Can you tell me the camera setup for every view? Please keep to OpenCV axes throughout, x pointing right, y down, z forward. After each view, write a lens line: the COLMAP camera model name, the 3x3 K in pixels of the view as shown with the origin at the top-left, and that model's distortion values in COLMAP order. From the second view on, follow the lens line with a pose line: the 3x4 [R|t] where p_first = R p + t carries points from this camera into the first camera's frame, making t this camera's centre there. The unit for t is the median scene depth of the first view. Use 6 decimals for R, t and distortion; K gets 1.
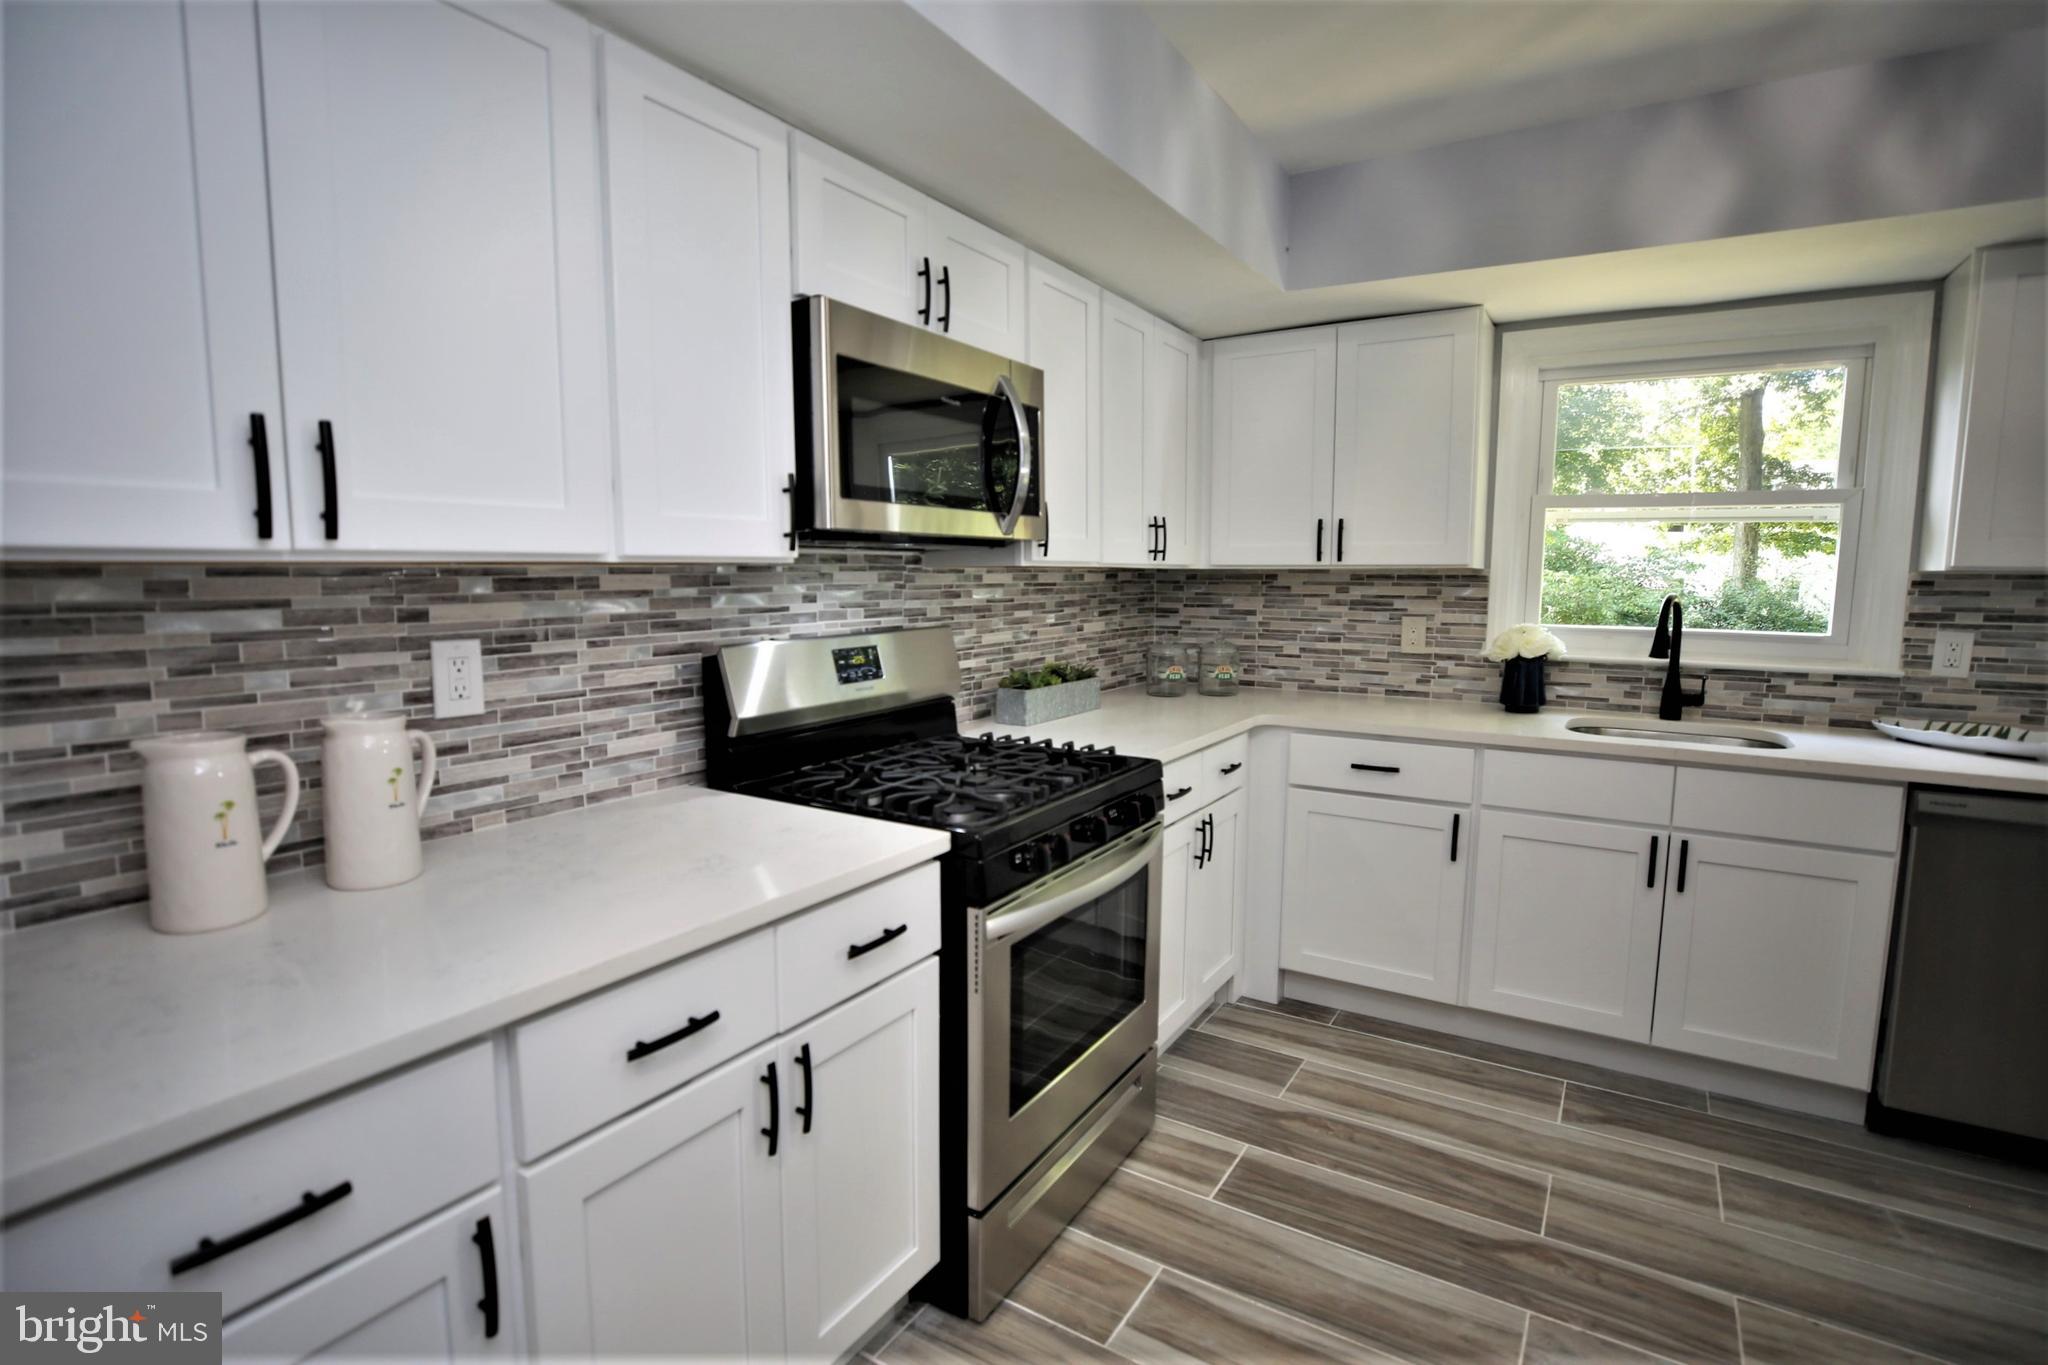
lens RADIAL K [[984.5, 0, 1024.0], [0, 984.5, 682.5], [0, 0, 1]] dist [-0.047319, 0.012953]
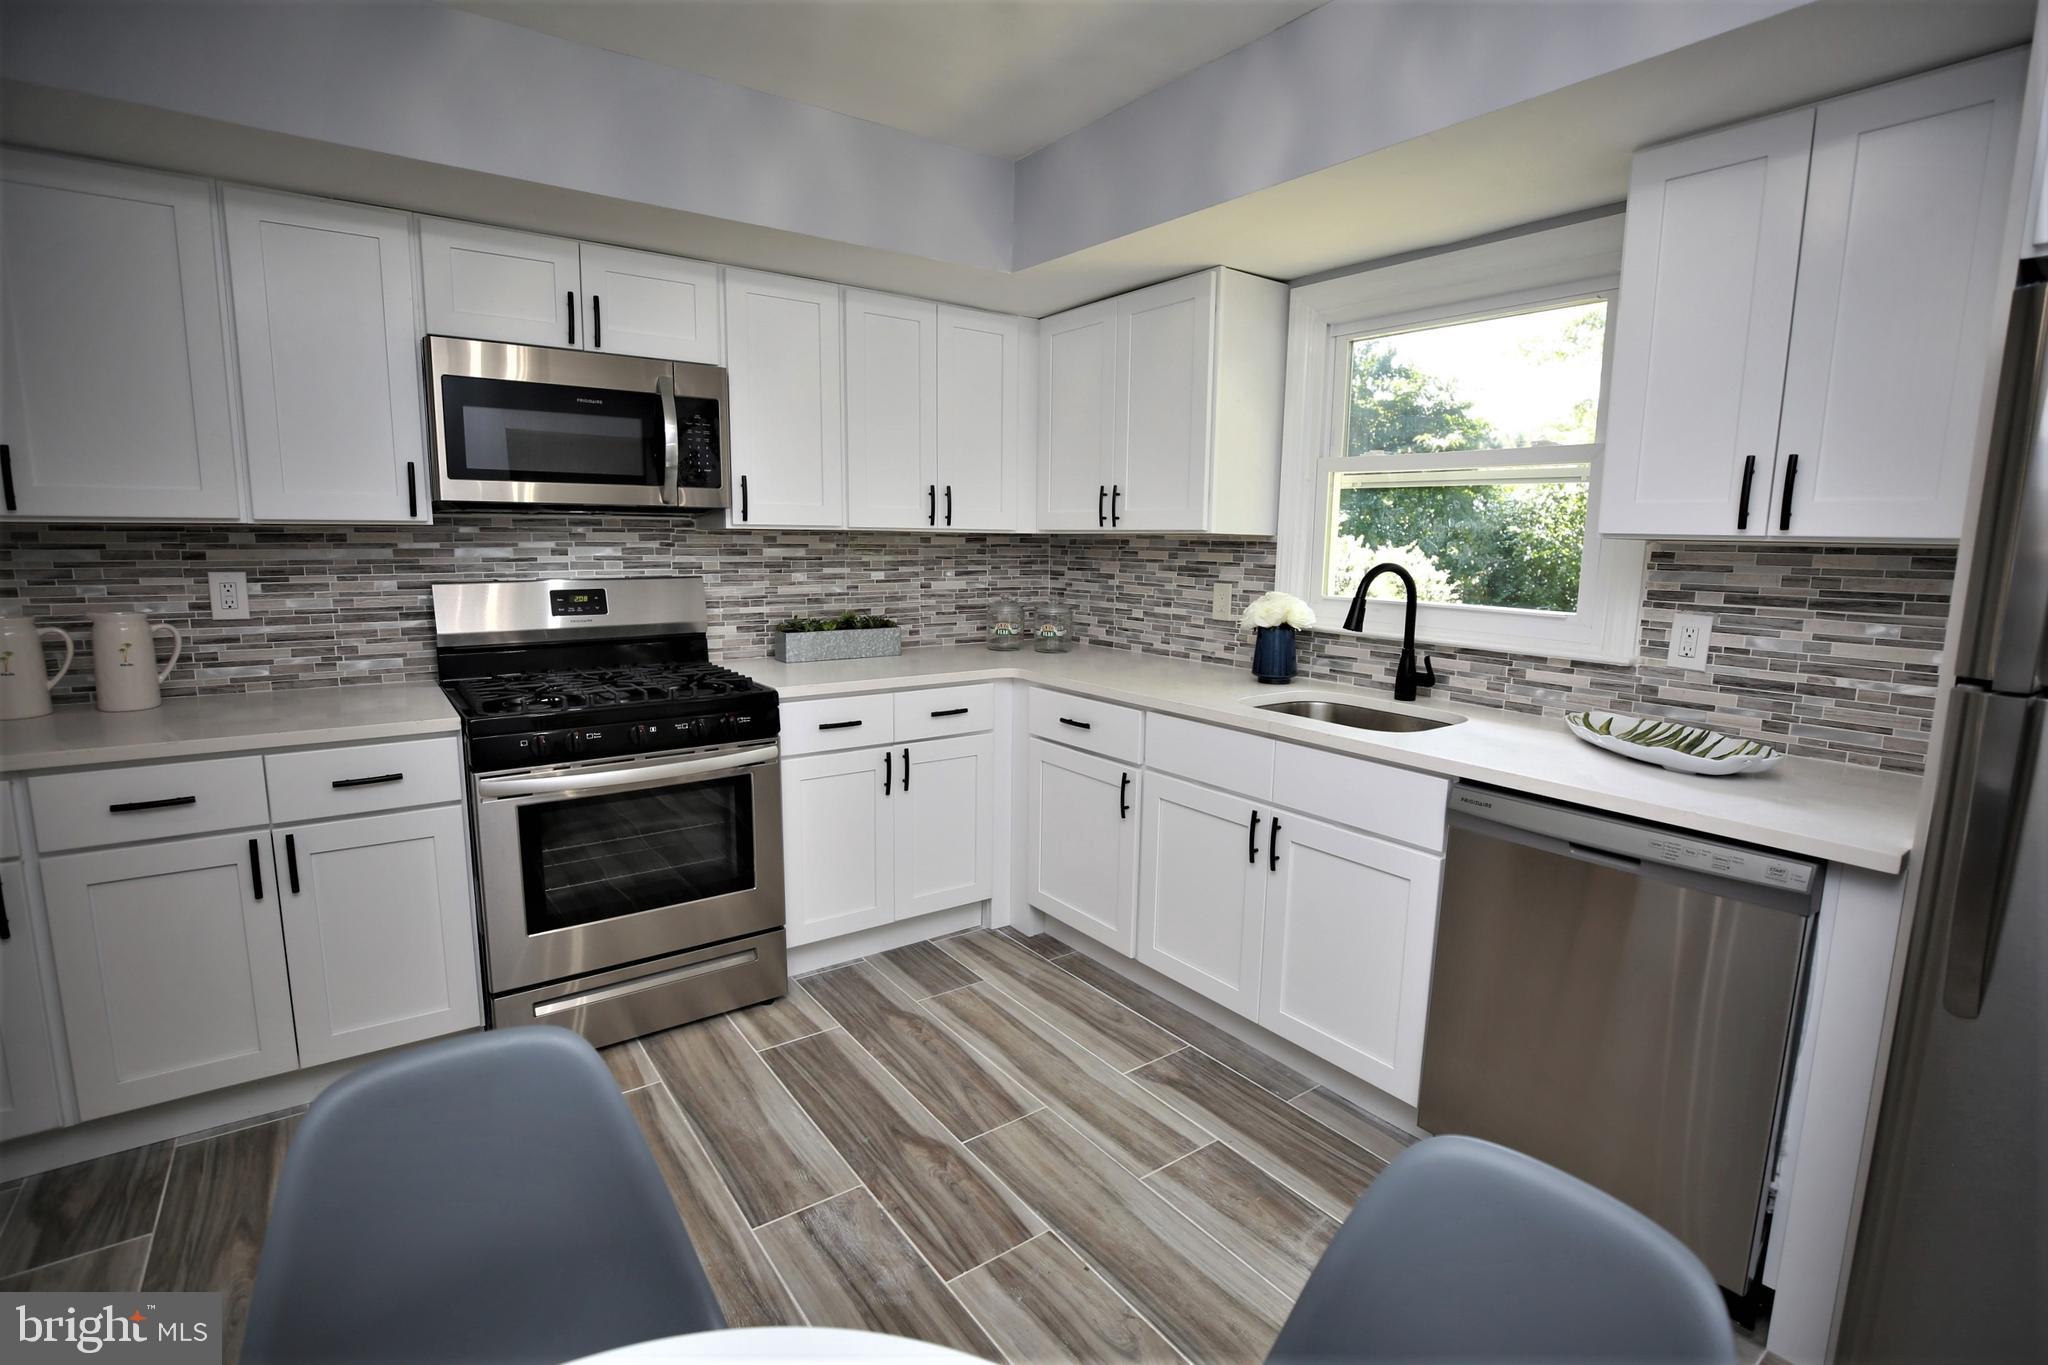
lens RADIAL K [[958.7, 0, 1024.0], [0, 958.7, 682.5], [0, 0, 1]] dist [-0.034192, 0.001557]
pose [[0.928502, 0.066267, -0.365366, 0.758704], [-0.052904, 0.997517, 0.046476, -0.001698], [0.367539, -0.023824, 0.929703, 0.023160]]
